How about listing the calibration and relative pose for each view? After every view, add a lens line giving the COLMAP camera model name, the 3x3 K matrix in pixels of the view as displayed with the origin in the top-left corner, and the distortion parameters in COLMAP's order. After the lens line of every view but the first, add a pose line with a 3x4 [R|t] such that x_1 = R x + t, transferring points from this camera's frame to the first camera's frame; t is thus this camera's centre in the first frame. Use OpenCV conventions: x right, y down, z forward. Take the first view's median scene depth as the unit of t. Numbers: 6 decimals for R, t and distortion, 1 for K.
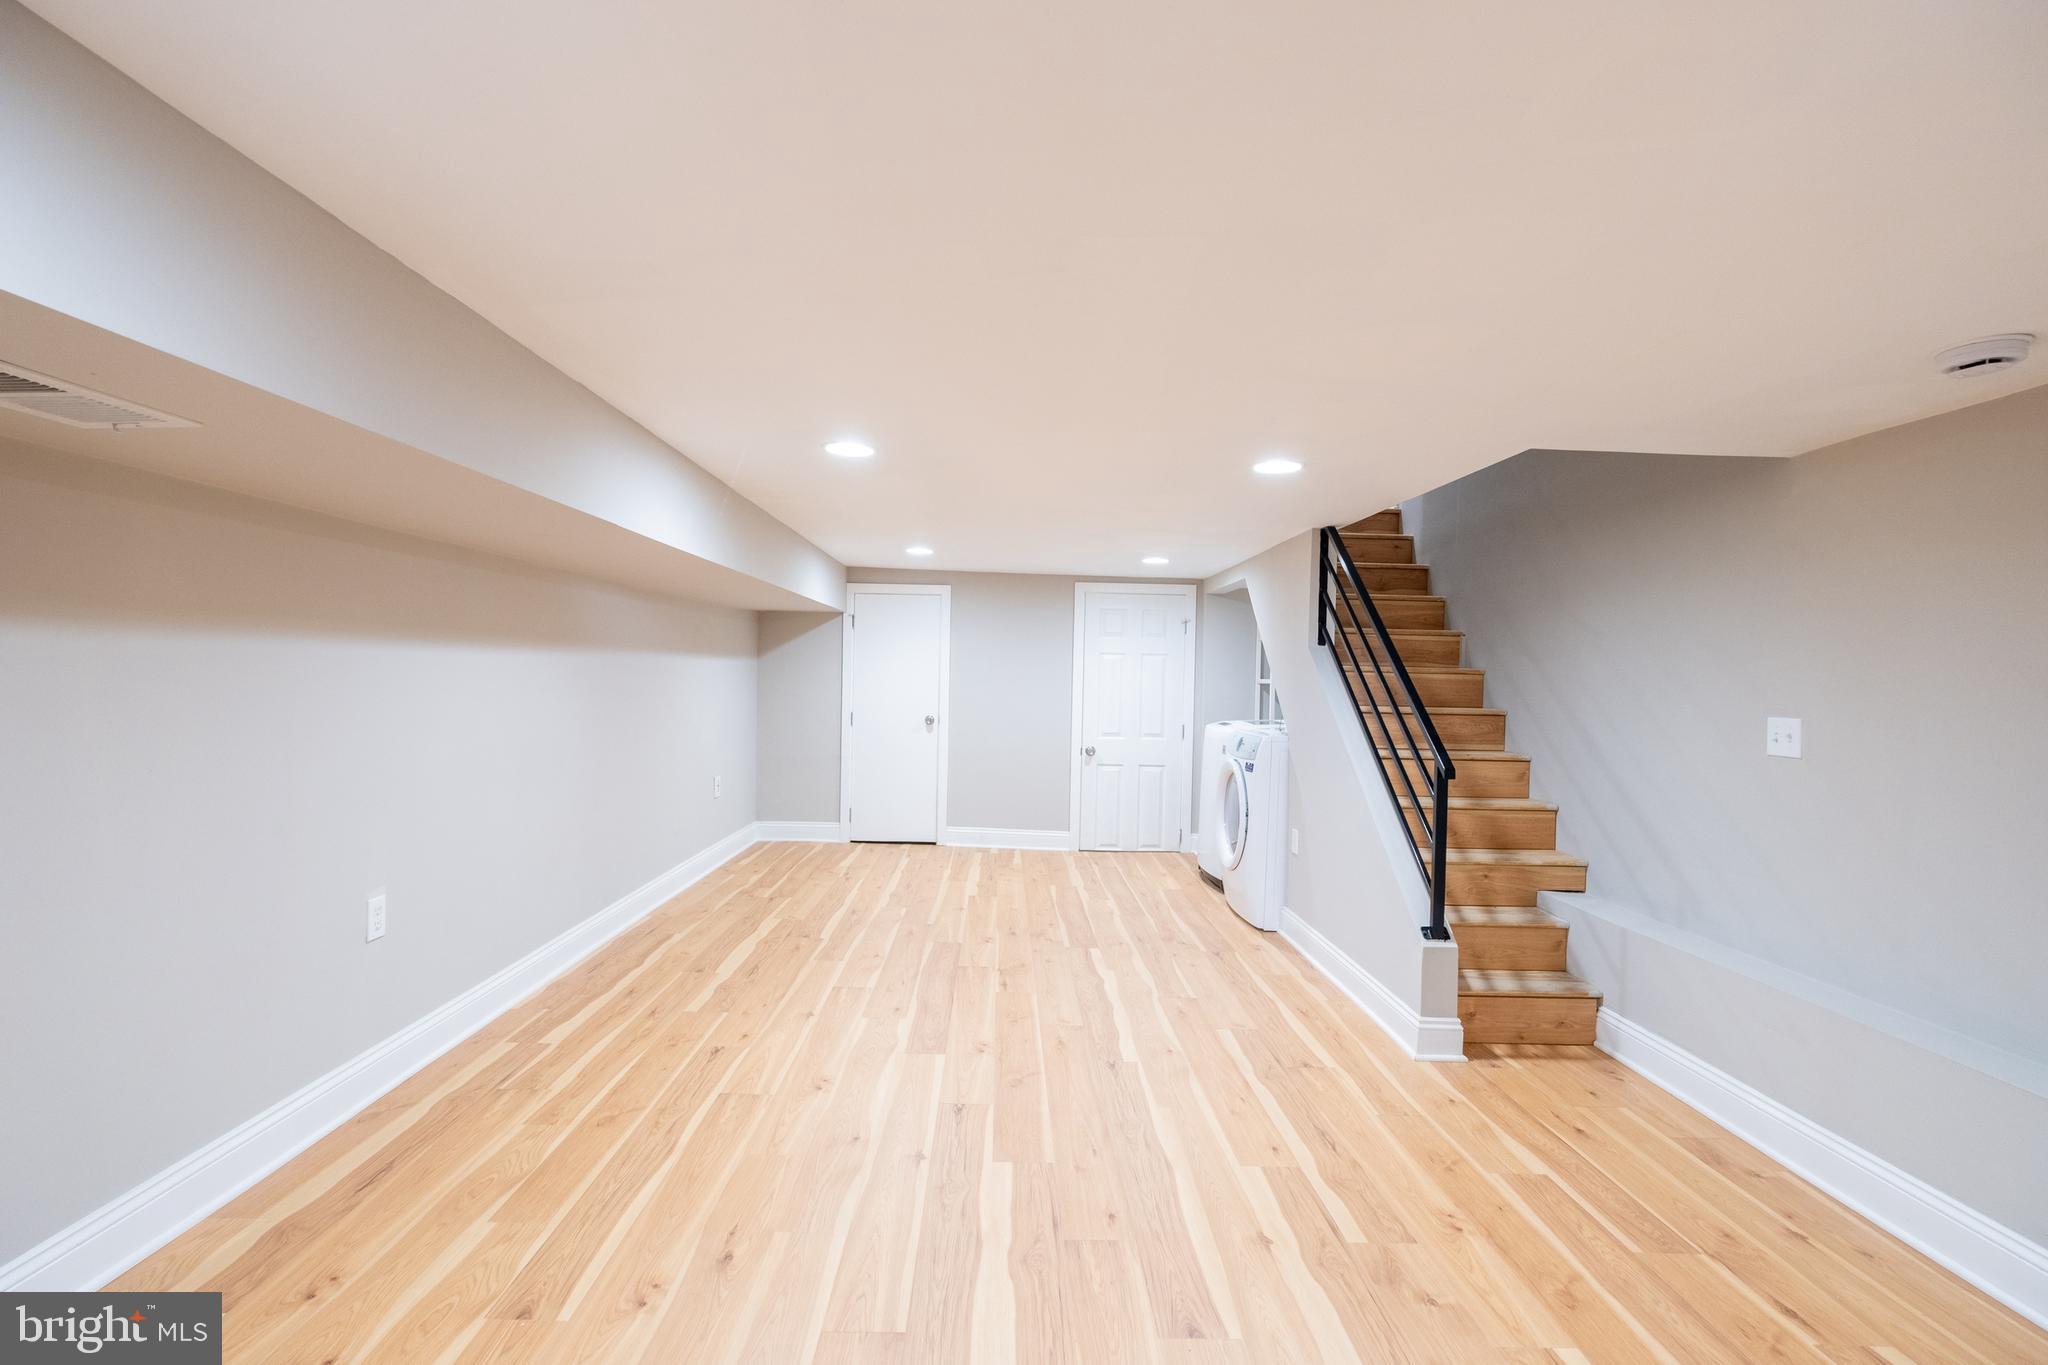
lens RADIAL K [[888.5, 0, 1024.1], [0, 888.5, 680.6], [0, 0, 1]] dist [-0.006519, 0.000597]
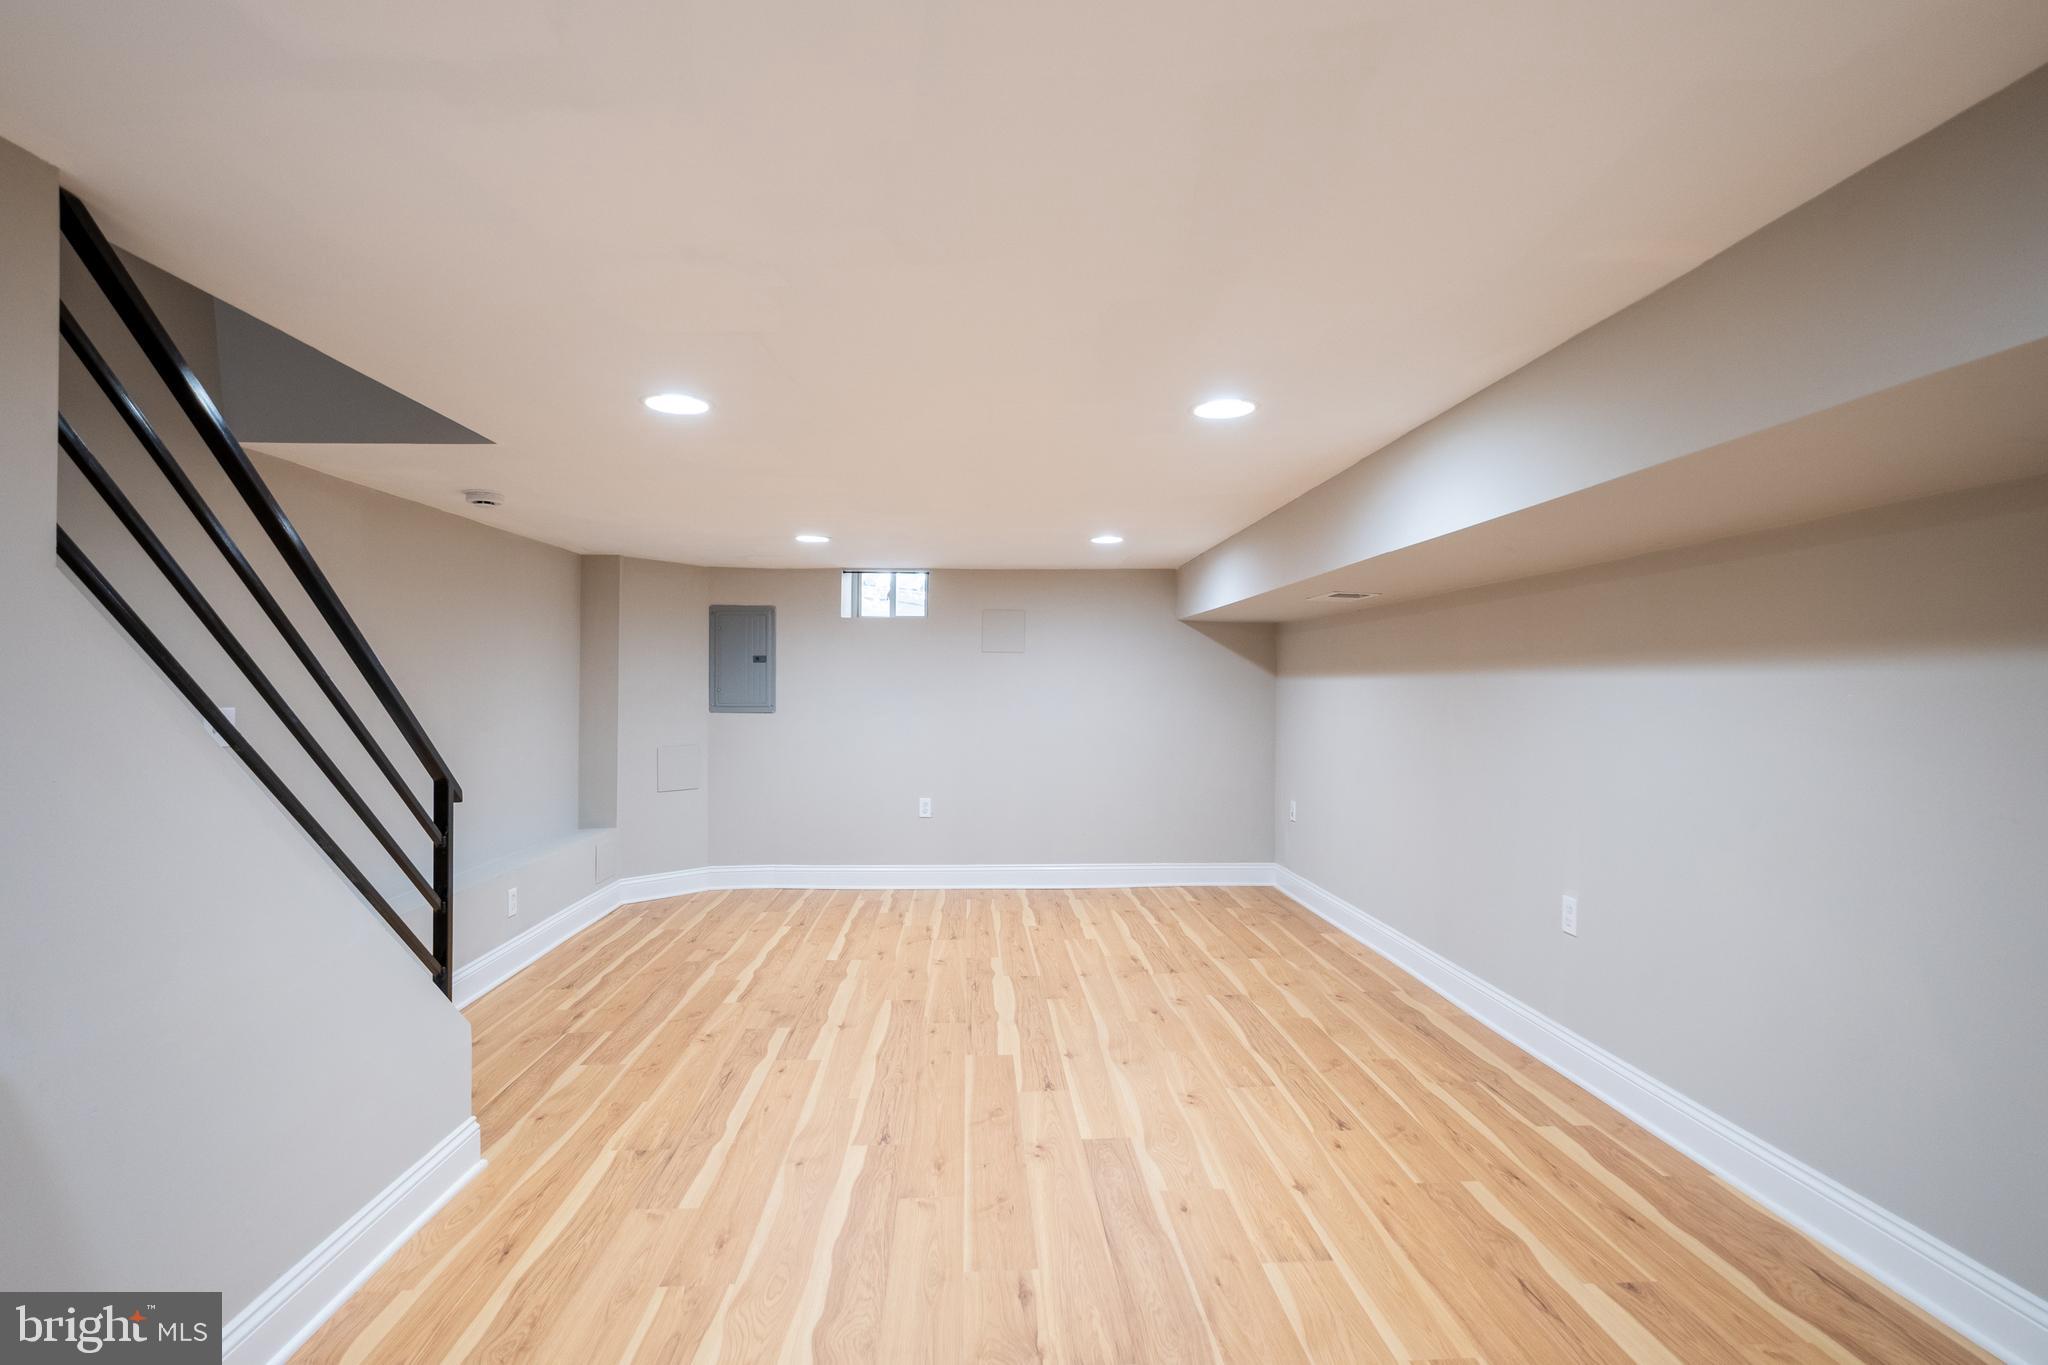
lens RADIAL K [[1024.4, 0, 1020.6], [0, 1024.4, 682.2], [0, 0, 1]] dist [0.025534, 0.001175]
pose [[-0.999366, -0.025407, -0.024951, 0.004527], [-0.025448, 0.999675, 0.001357, -0.011028], [0.024908, 0.001991, -0.999688, 2.166238]]
